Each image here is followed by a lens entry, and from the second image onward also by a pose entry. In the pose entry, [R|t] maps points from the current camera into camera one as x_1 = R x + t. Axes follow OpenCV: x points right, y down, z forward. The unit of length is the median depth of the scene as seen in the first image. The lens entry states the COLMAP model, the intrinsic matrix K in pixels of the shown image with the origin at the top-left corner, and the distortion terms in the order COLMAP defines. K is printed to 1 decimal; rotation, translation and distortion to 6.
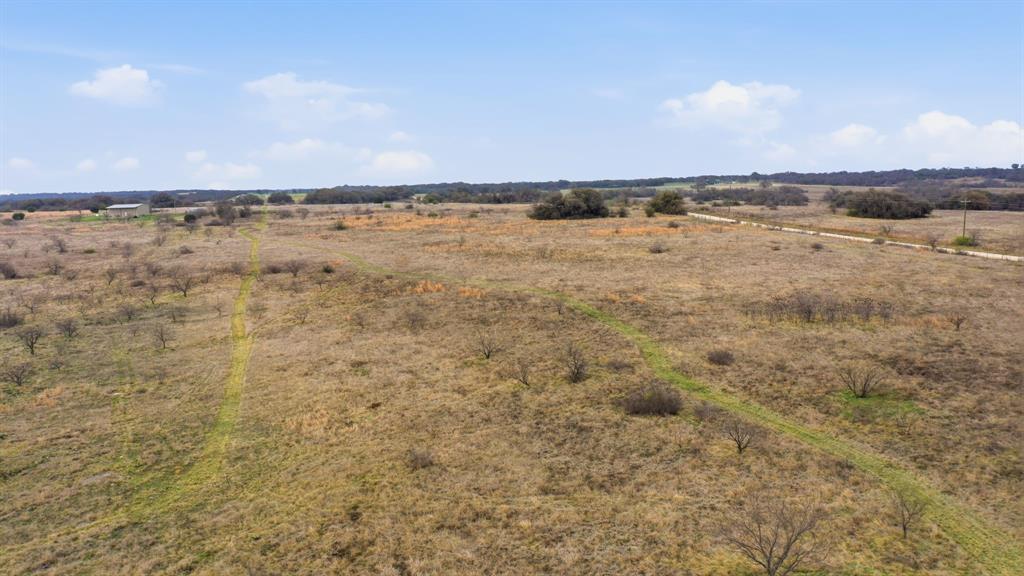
lens RADIAL K [[803.9, 0, 512.0], [0, 803.9, 288.0], [0, 0, 1]] dist [0.000547, -0.005739]
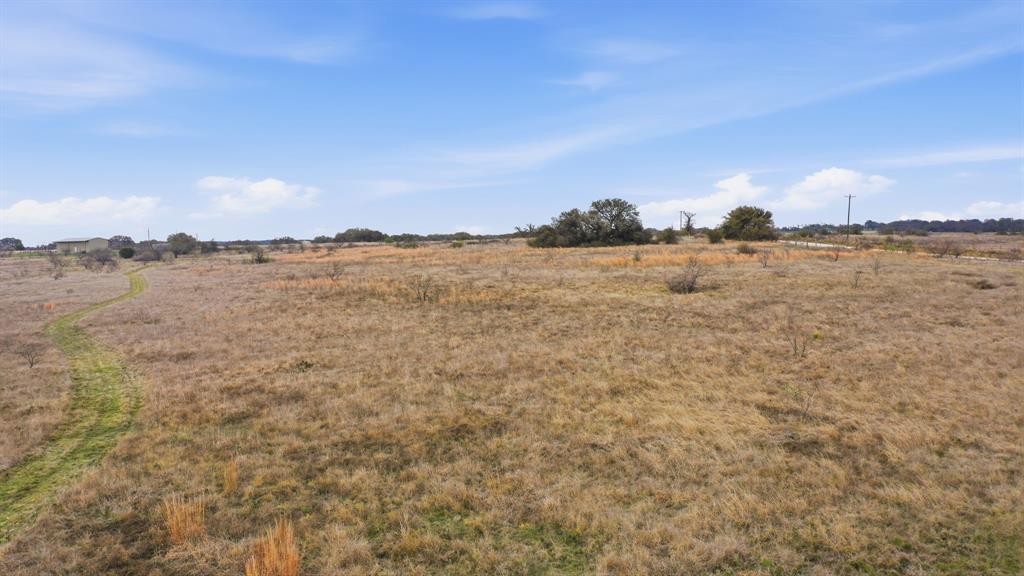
lens RADIAL K [[803.9, 0, 512.0], [0, 803.9, 288.0], [0, 0, 1]] dist [0.000547, -0.005739]
pose [[0.992427, 0.010219, -0.122408, 0.134323], [-0.018468, 0.997619, -0.066442, -0.015522], [0.121437, 0.068200, 0.990253, 0.537946]]
